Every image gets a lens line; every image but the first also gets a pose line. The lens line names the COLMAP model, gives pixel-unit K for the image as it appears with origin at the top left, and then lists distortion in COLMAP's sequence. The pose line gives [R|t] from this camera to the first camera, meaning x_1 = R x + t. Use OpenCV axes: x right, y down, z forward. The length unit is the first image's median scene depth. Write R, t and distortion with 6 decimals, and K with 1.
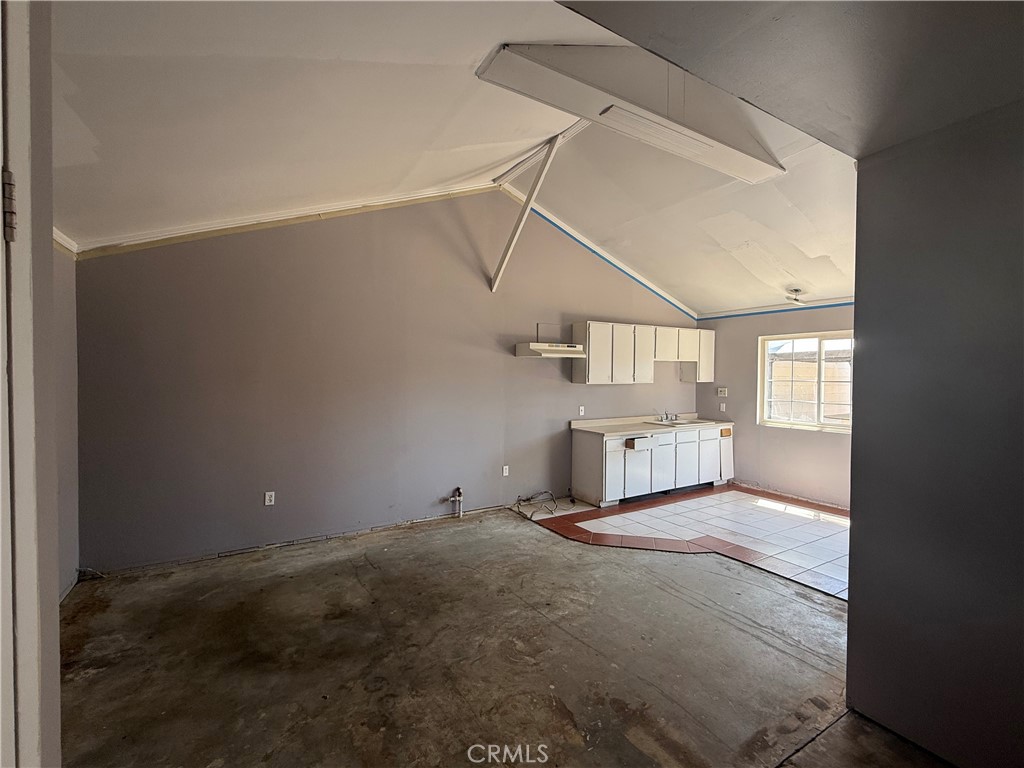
lens RADIAL K [[450.3, 0, 511.5], [0, 450.3, 385.1], [0, 0, 1]] dist [-0.001190, 0.000141]
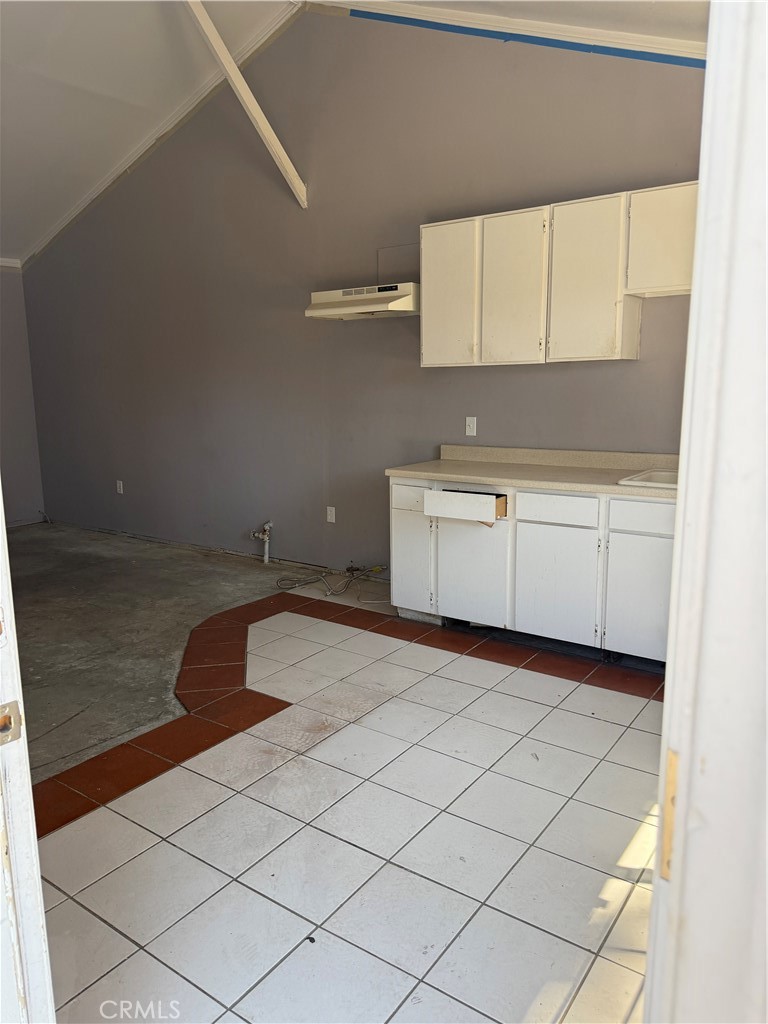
lens RADIAL K [[712.1, 0, 398.7], [0, 712.1, 517.1], [0, 0, 1]] dist [0.035418, -0.034163]
pose [[0.420429, 0.160314, -0.893050, 0.930835], [-0.011383, 0.985121, 0.171483, 0.027812], [0.907254, -0.061931, 0.415999, 0.707465]]
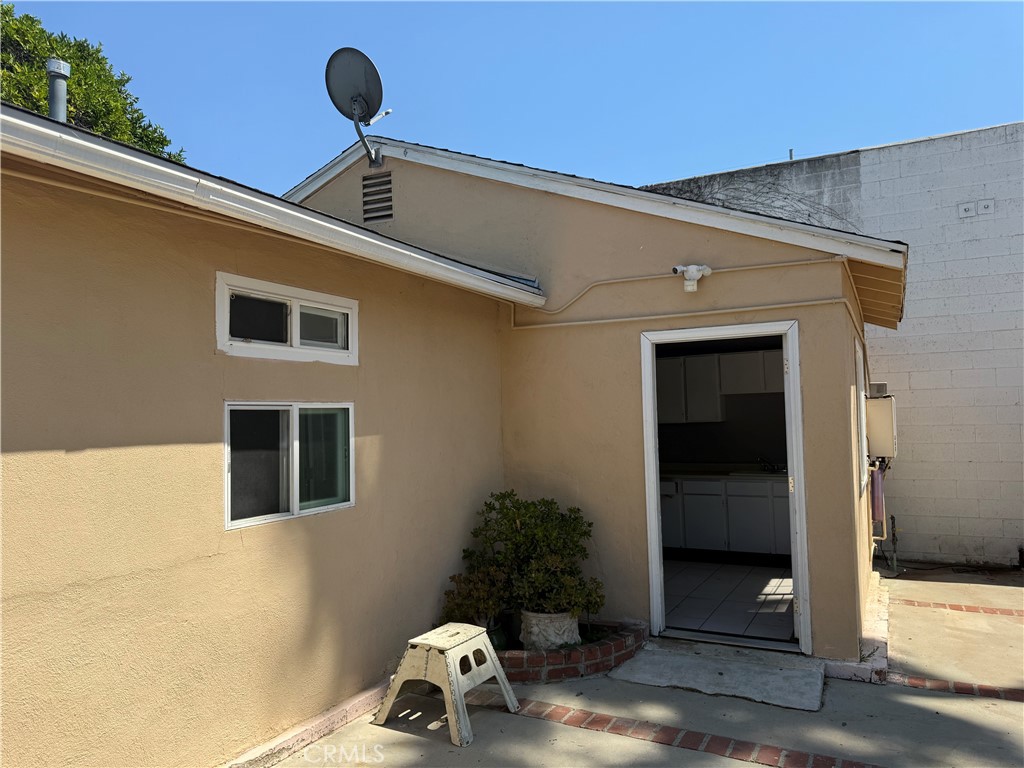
lens RADIAL K [[712.1, 0, 512.0], [0, 712.1, 384.0], [0, 0, 1]] dist [0.035418, -0.034163]
pose [[0.527943, -0.058796, -0.847242, 1.482544], [0.008968, 0.997931, -0.063665, 0.007028], [0.849232, 0.026014, 0.527378, -0.035905]]
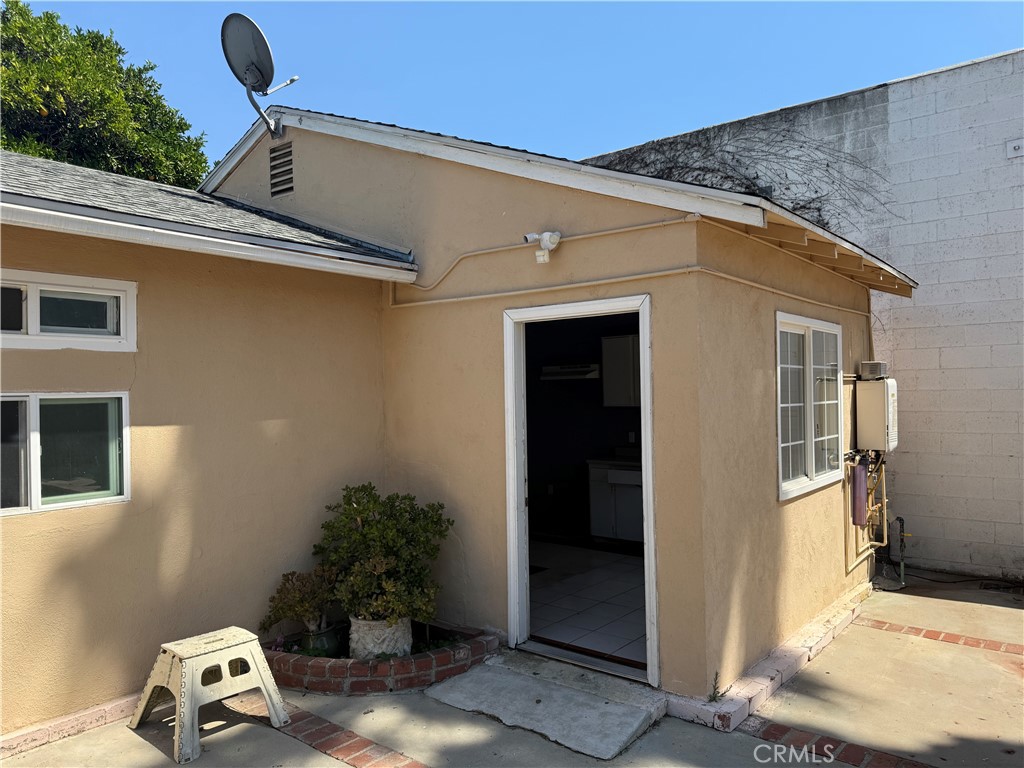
lens RADIAL K [[712.1, 0, 512.0], [0, 712.1, 384.0], [0, 0, 1]] dist [0.035418, -0.034163]
pose [[0.356880, -0.021335, -0.933907, 1.565558], [-0.000600, 0.999734, -0.023068, -0.014794], [0.934150, 0.008793, 0.356772, 0.339811]]
